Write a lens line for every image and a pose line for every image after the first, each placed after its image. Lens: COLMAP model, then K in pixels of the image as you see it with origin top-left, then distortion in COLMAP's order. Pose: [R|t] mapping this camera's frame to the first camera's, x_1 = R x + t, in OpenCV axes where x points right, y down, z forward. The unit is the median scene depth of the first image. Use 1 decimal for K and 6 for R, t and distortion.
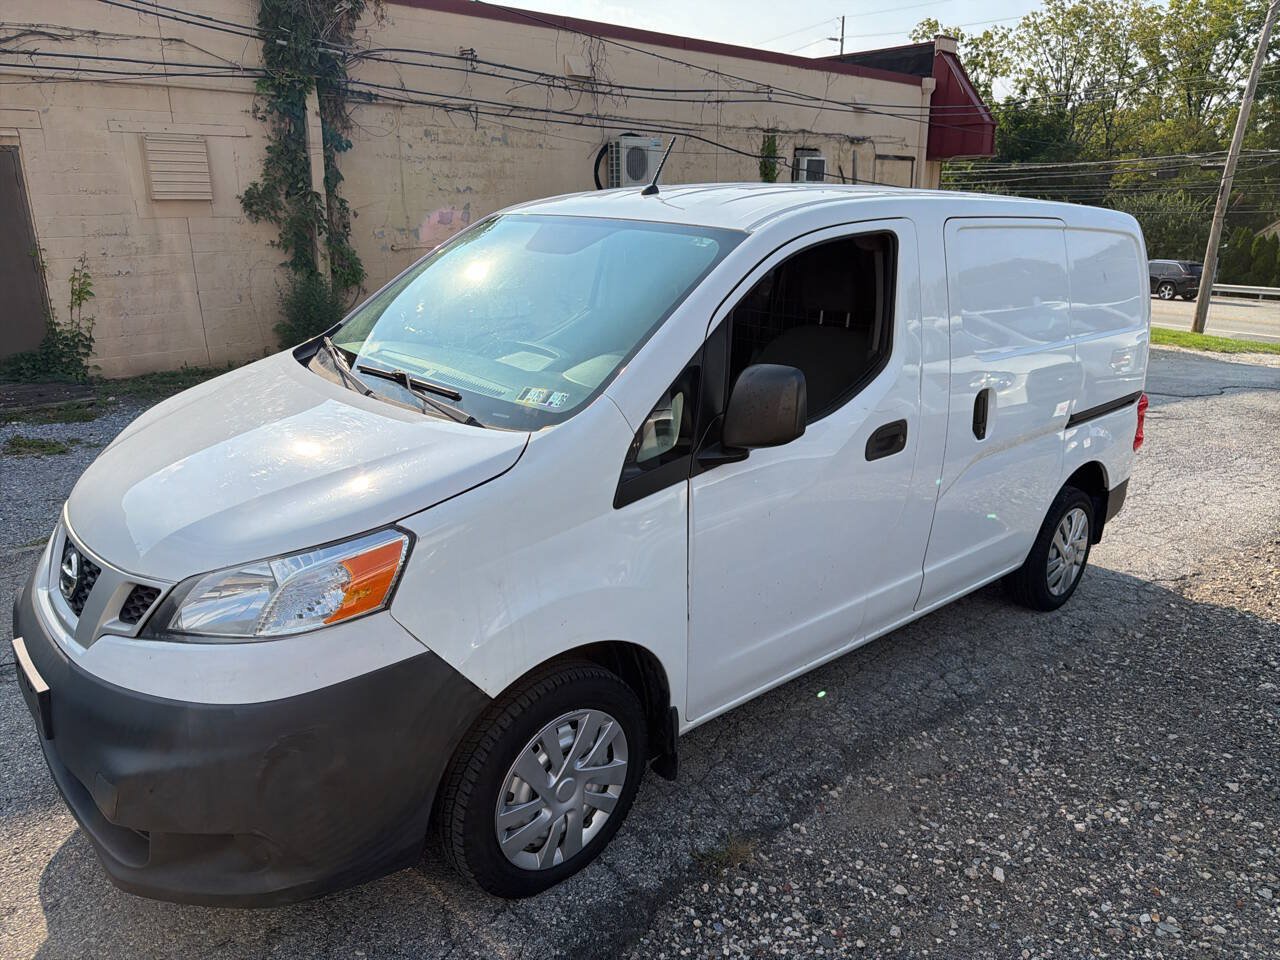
lens RADIAL K [[913.7, 0, 645.7], [0, 913.7, 482.7], [0, 0, 1]] dist [0.014845, -0.023416]
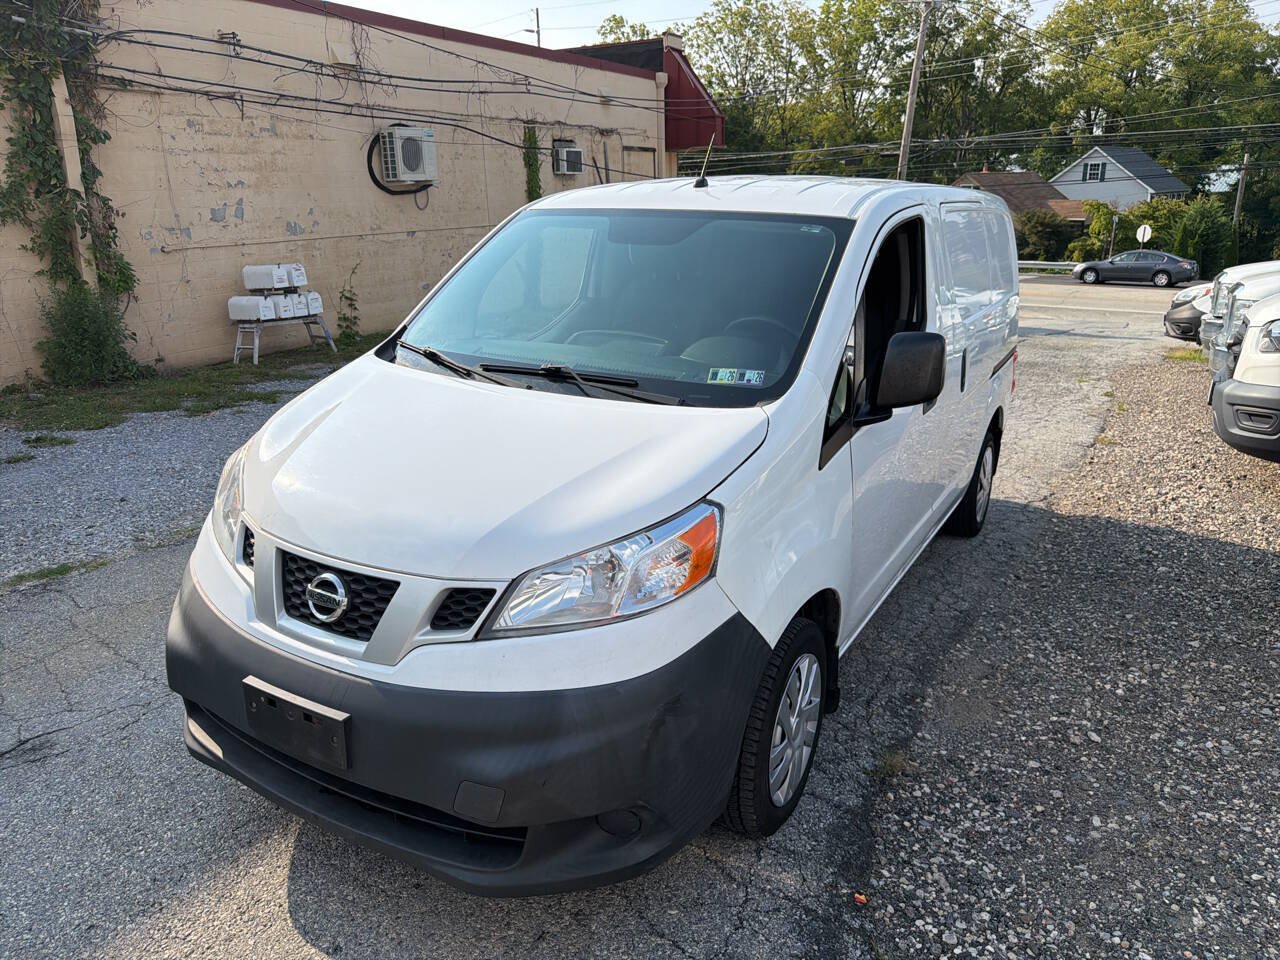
lens RADIAL K [[913.7, 0, 642.7], [0, 913.7, 474.9], [0, 0, 1]] dist [0.014845, -0.023416]
pose [[0.951503, -0.105247, 0.289075, -0.291002], [0.104581, 0.994357, 0.017796, -0.003825], [-0.289316, 0.013299, 0.957141, -0.002584]]
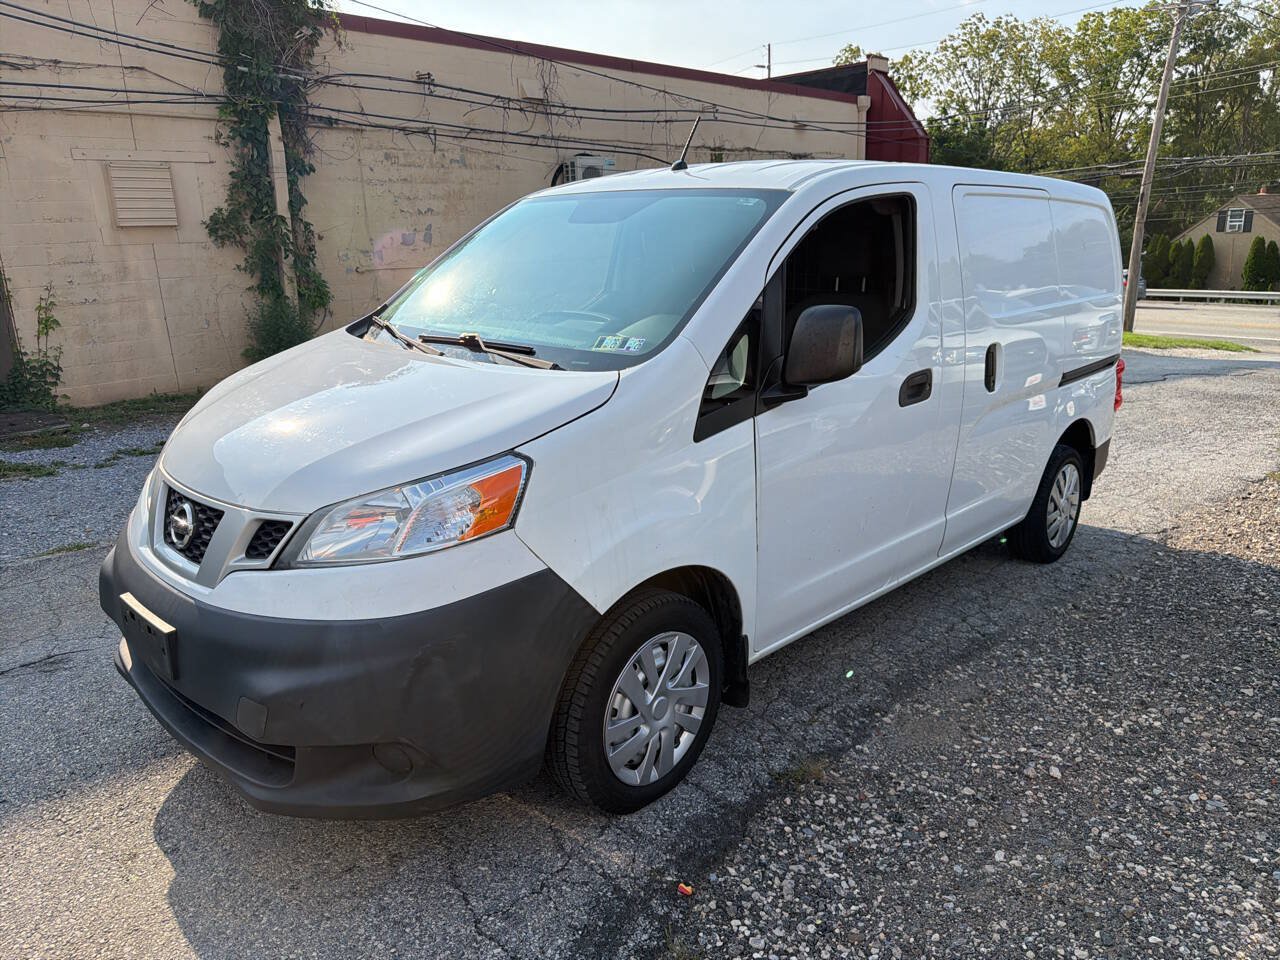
lens RADIAL K [[913.7, 0, 639.9], [0, 913.7, 483.8], [0, 0, 1]] dist [0.014845, -0.023416]
pose [[0.997504, -0.046436, 0.053188, -0.082130], [0.047936, 0.998477, -0.027295, 0.054207], [-0.051839, 0.029776, 0.998211, -0.034875]]
